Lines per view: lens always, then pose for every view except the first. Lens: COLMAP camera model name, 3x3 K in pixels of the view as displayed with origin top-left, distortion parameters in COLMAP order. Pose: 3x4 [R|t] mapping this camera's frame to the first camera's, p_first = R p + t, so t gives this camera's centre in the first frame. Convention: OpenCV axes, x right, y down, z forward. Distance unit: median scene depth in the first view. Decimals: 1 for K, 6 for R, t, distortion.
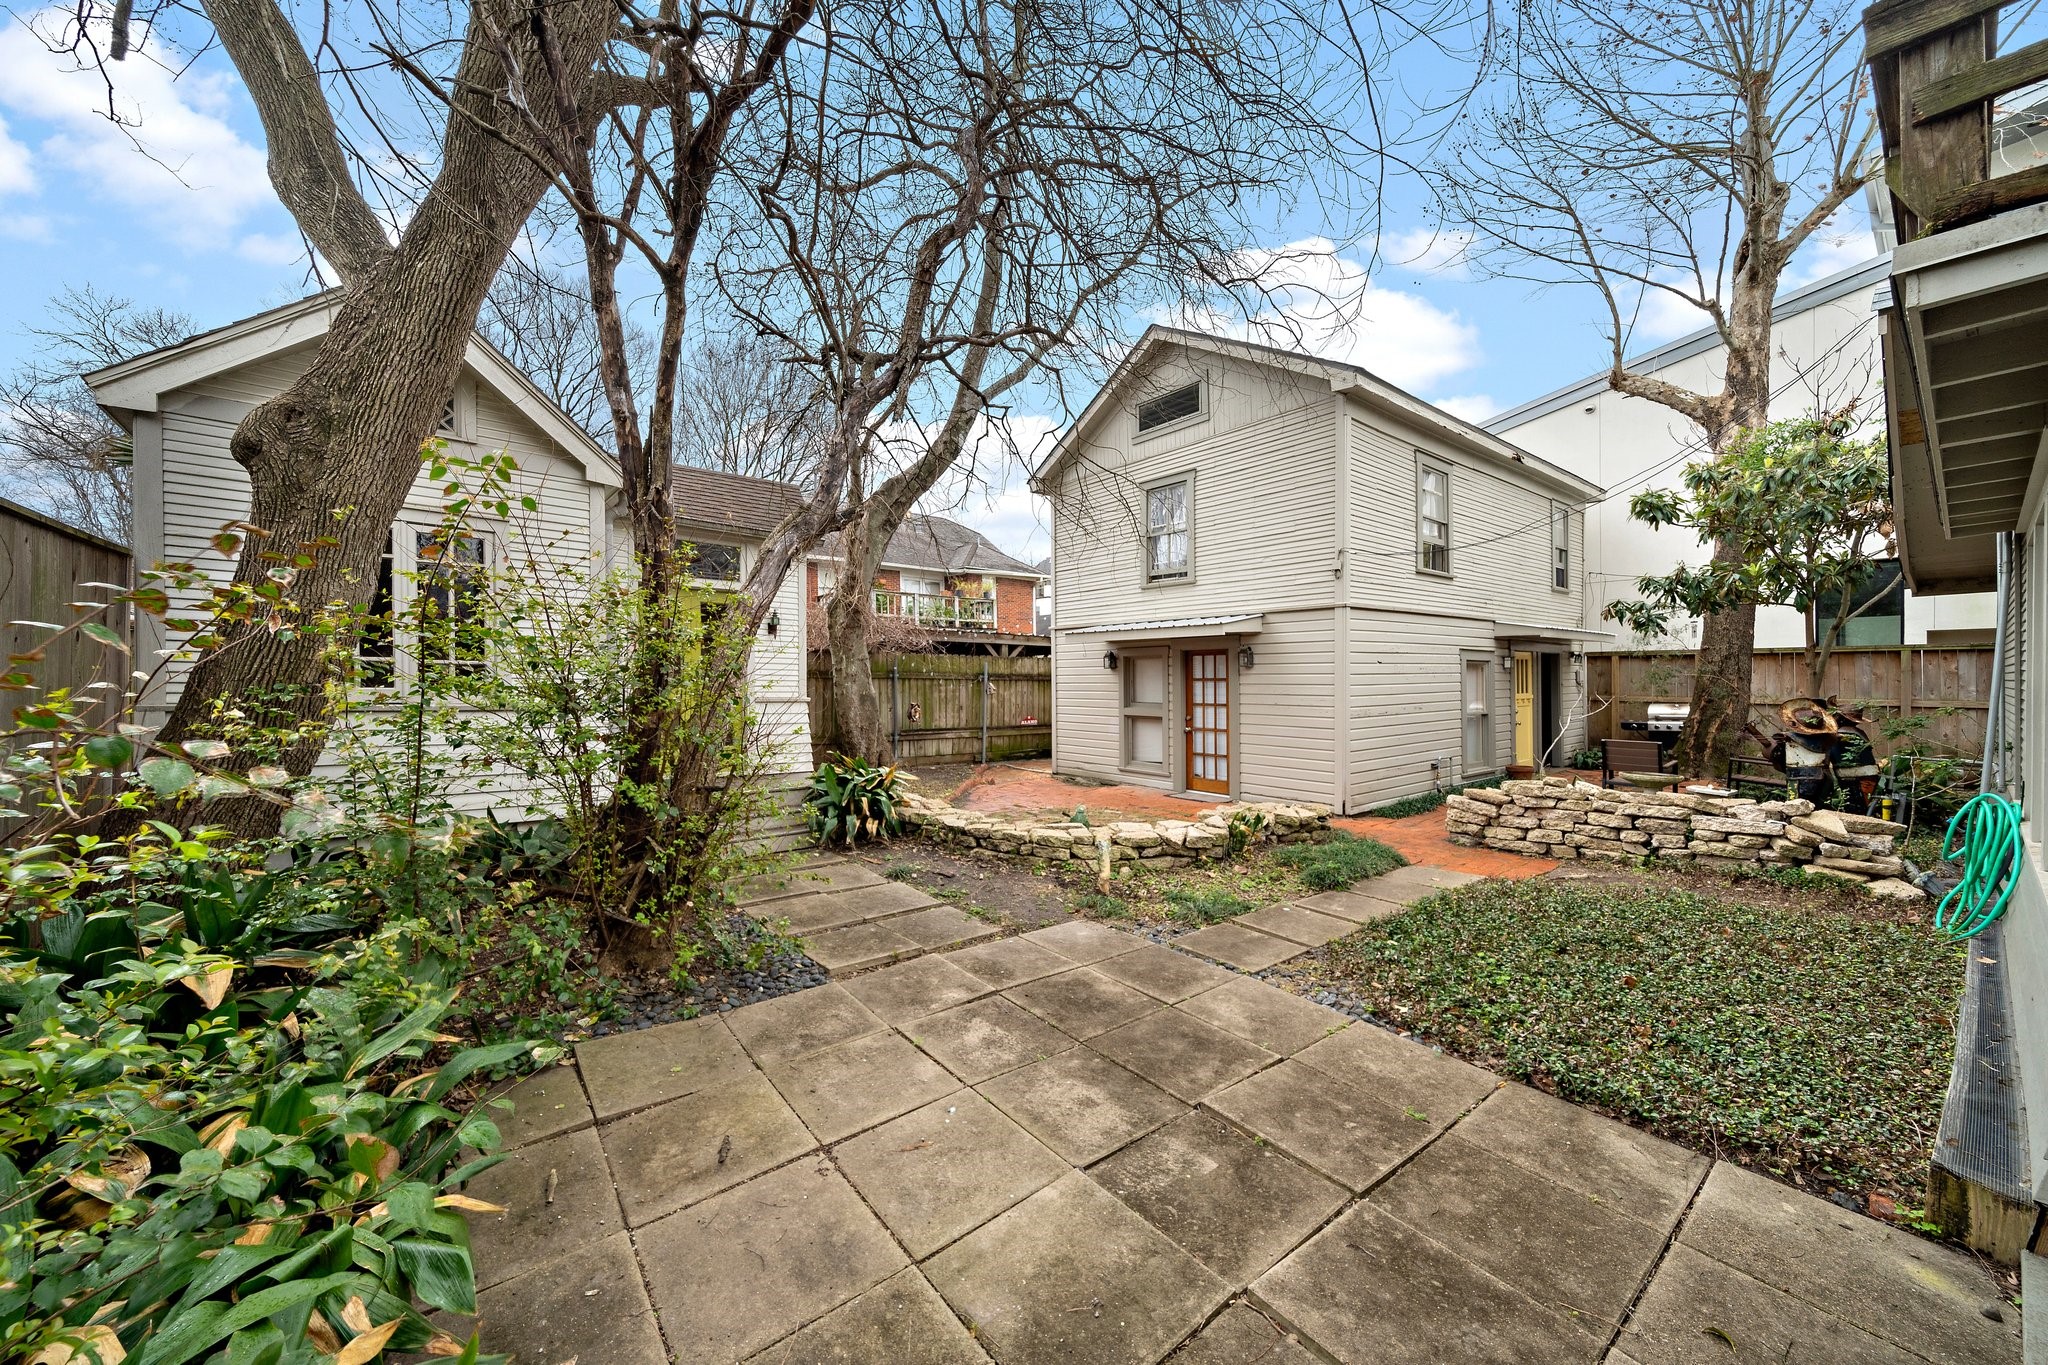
lens RADIAL K [[732.1, 0, 1017.1], [0, 732.1, 680.4], [0, 0, 1]] dist [-0.000589, -0.000011]
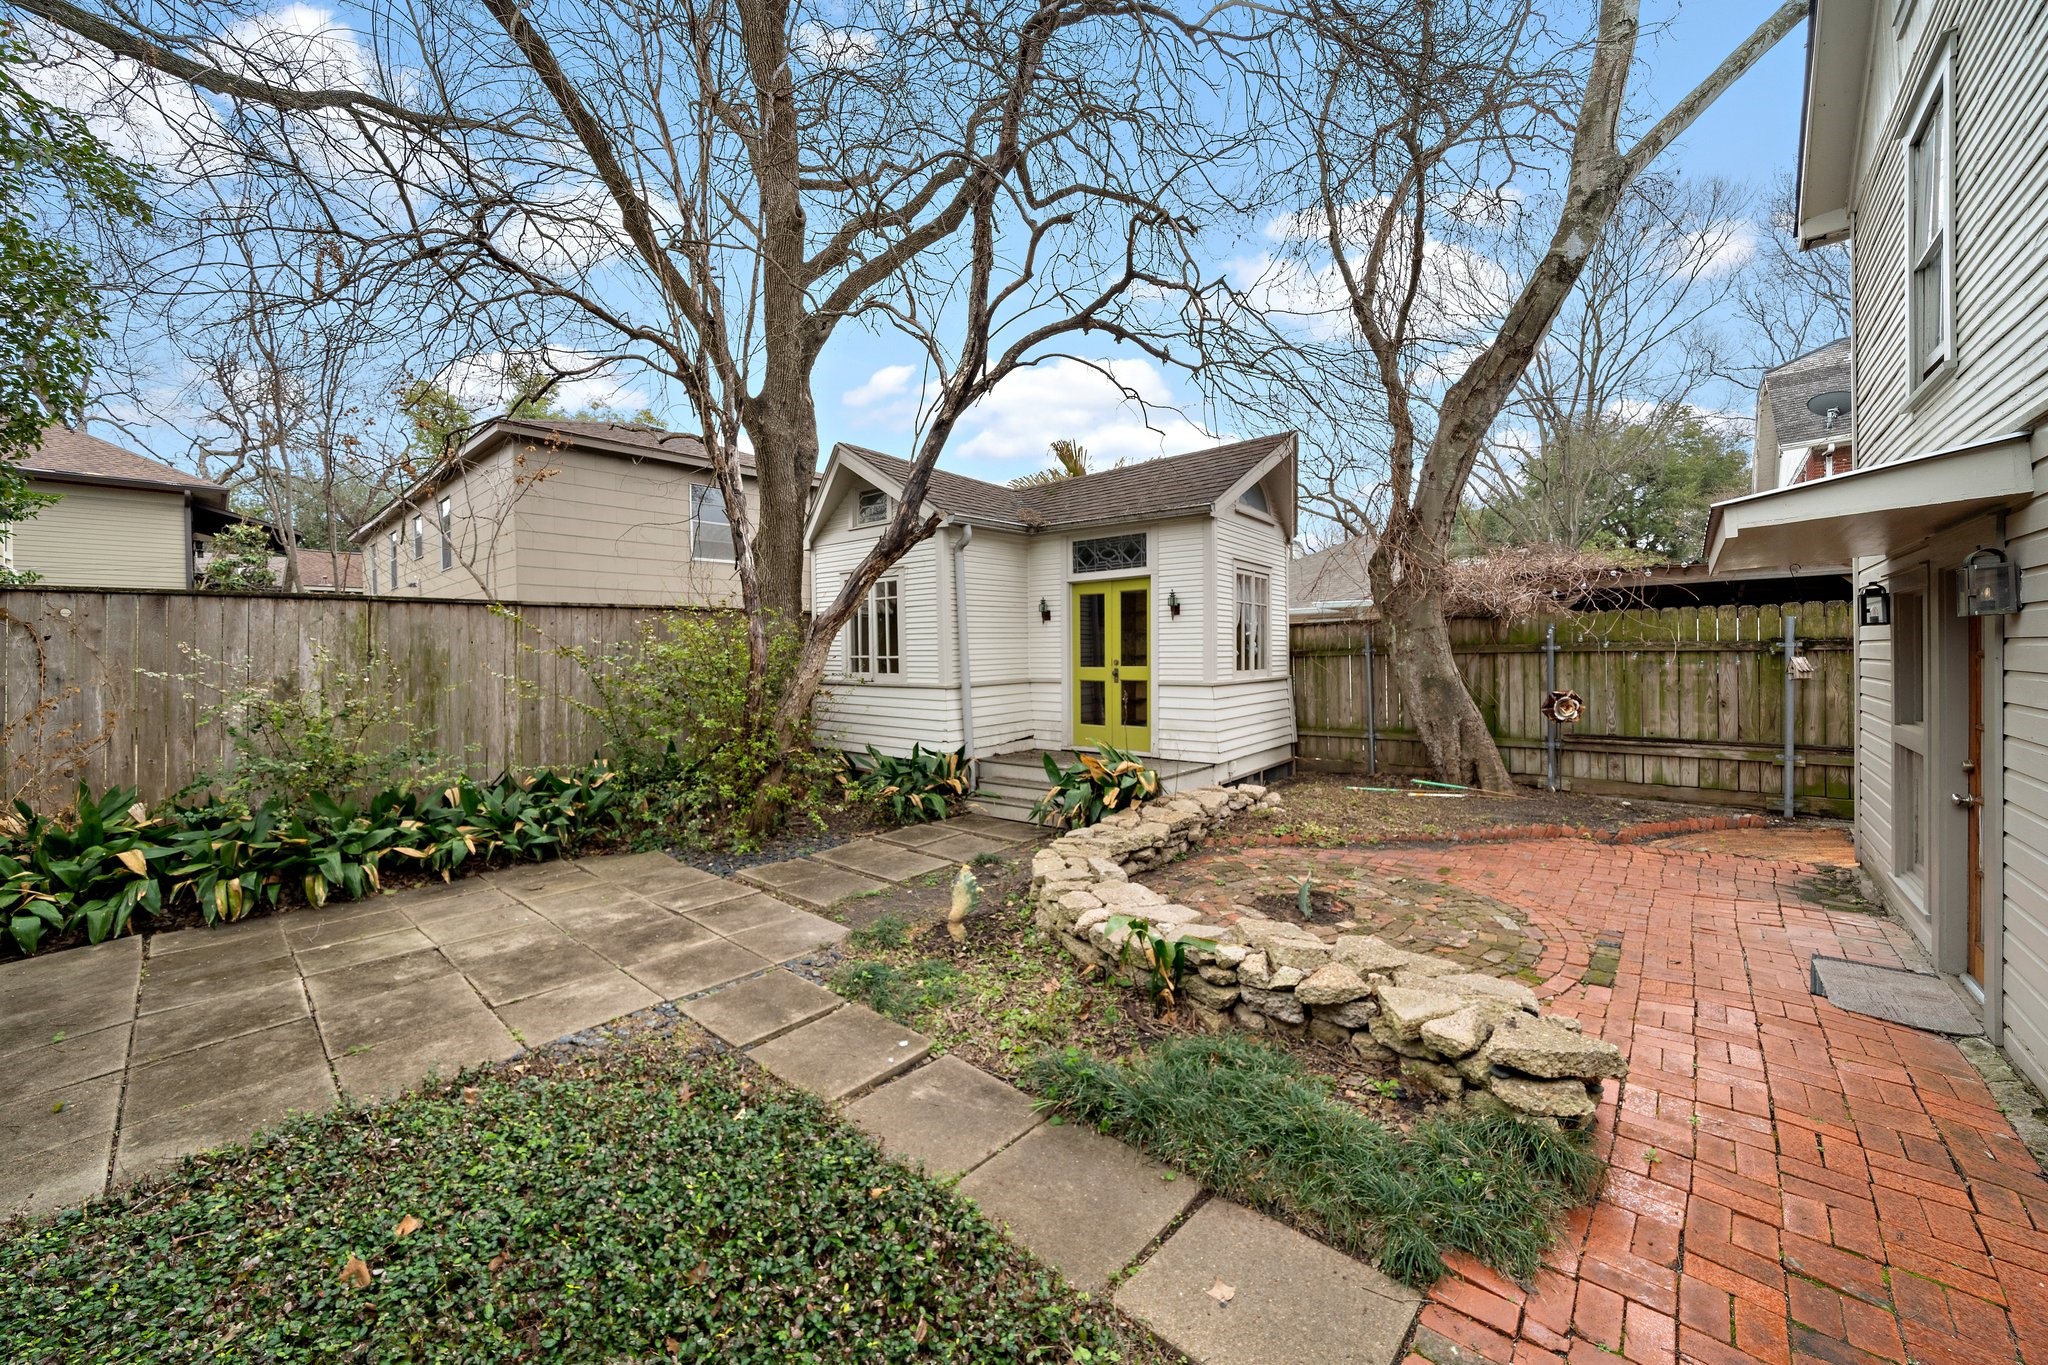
lens RADIAL K [[803.0, 0, 1021.4], [0, 803.0, 674.3], [0, 0, 1]] dist [-0.002564, -0.000111]
pose [[0.144897, 0.014852, -0.989335, 0.942303], [0.020265, 0.999633, 0.017974, -0.011496], [0.989239, -0.022654, 0.144543, 0.898359]]
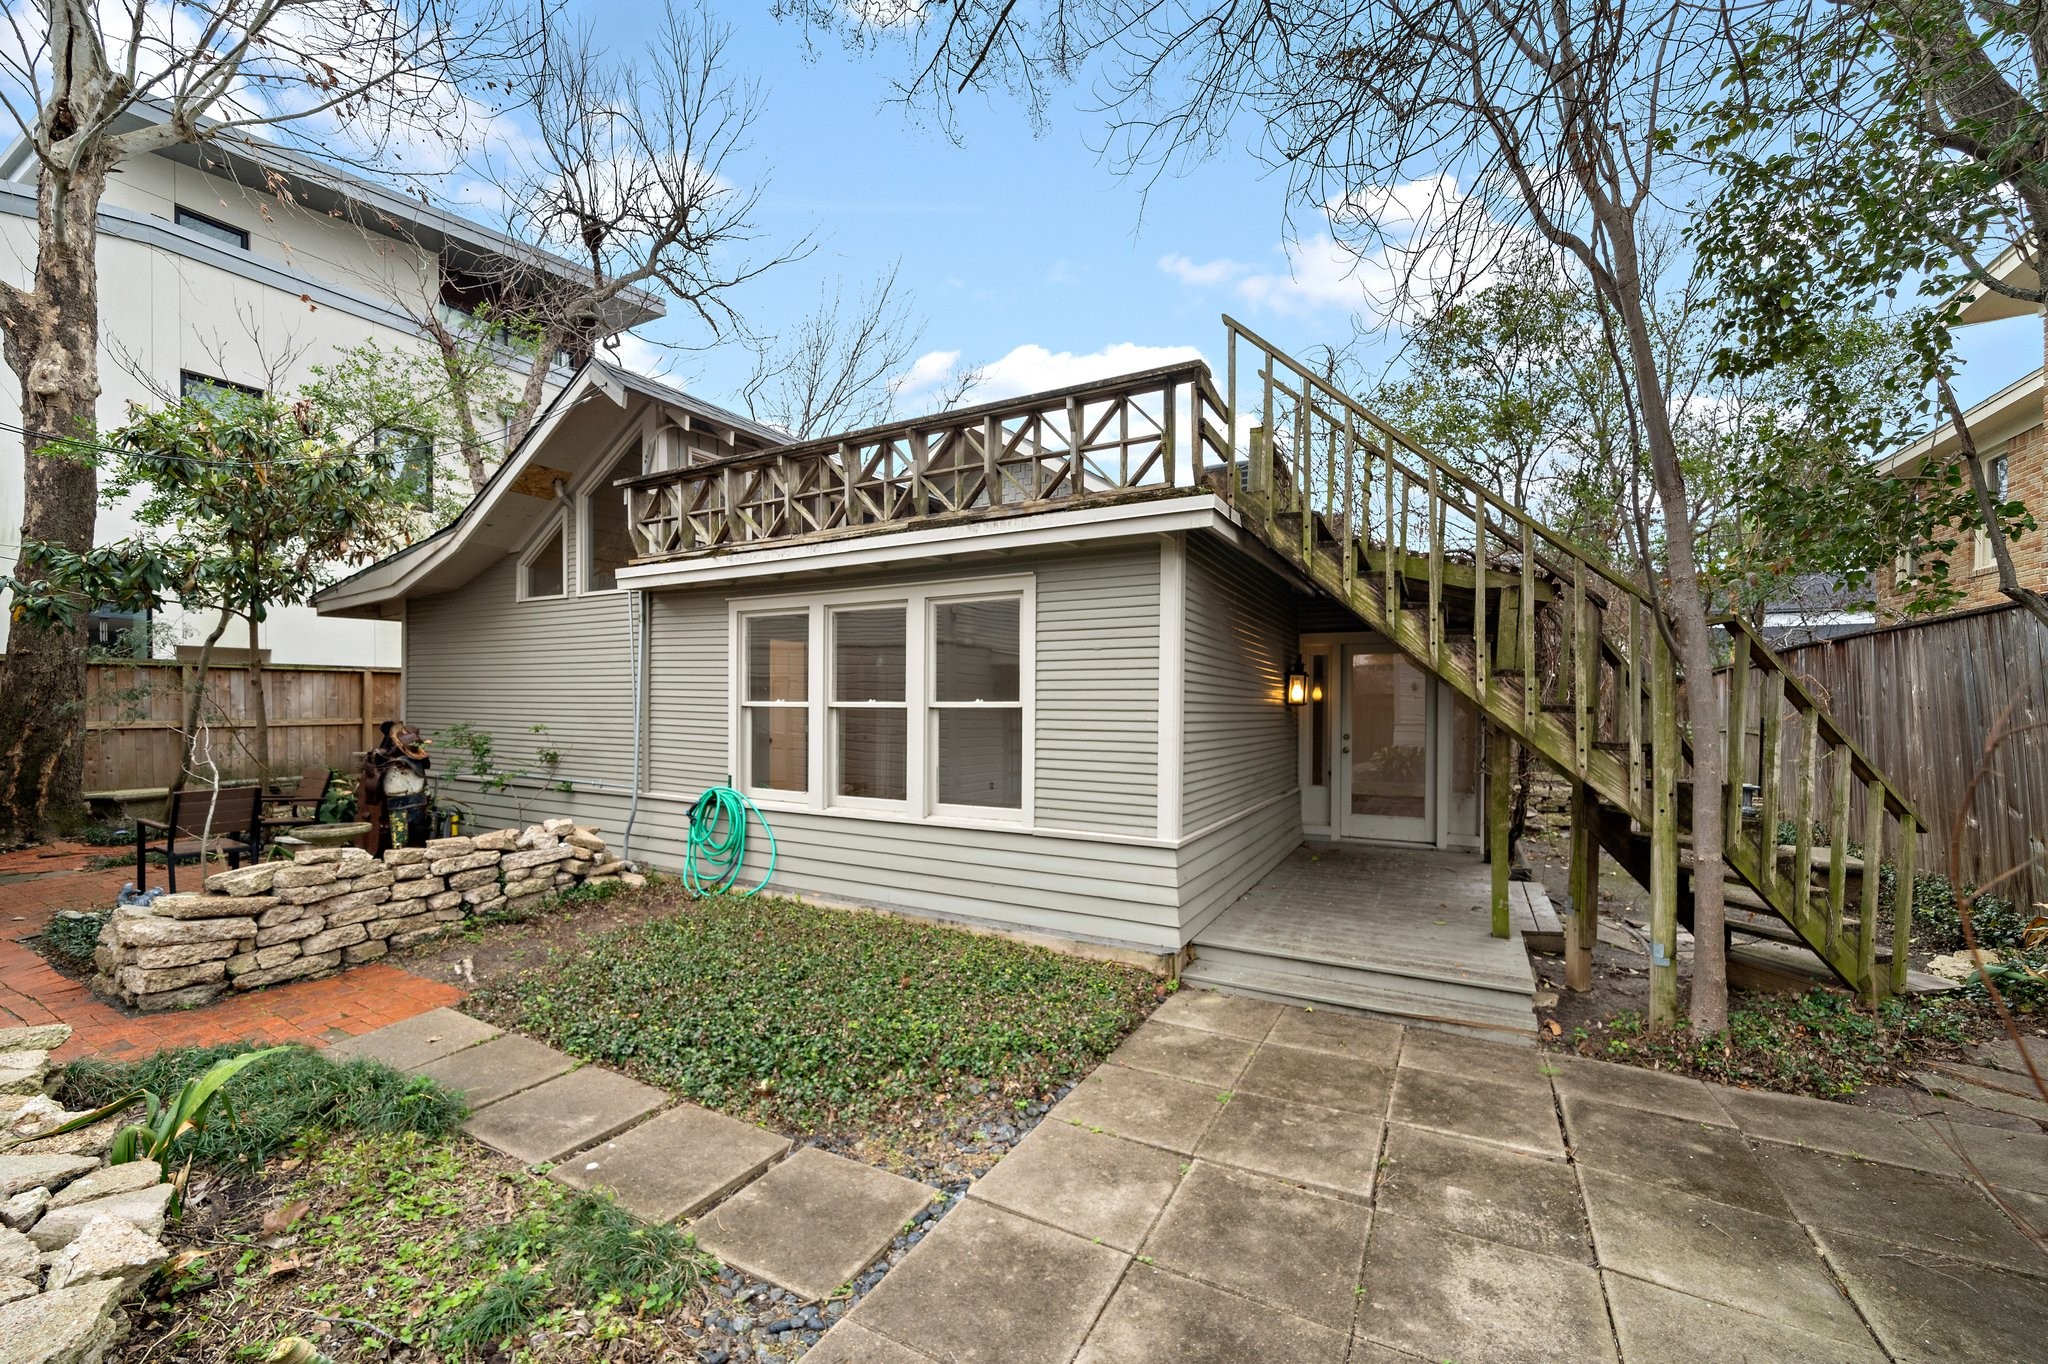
lens RADIAL K [[803.0, 0, 1021.5], [0, 803.0, 696.2], [0, 0, 1]] dist [-0.002564, -0.000111]
pose [[-0.379424, 0.000148, 0.925223, -0.230491], [-0.005052, 0.999985, -0.002231, -0.011860], [-0.925209, -0.005521, -0.379417, 0.836516]]
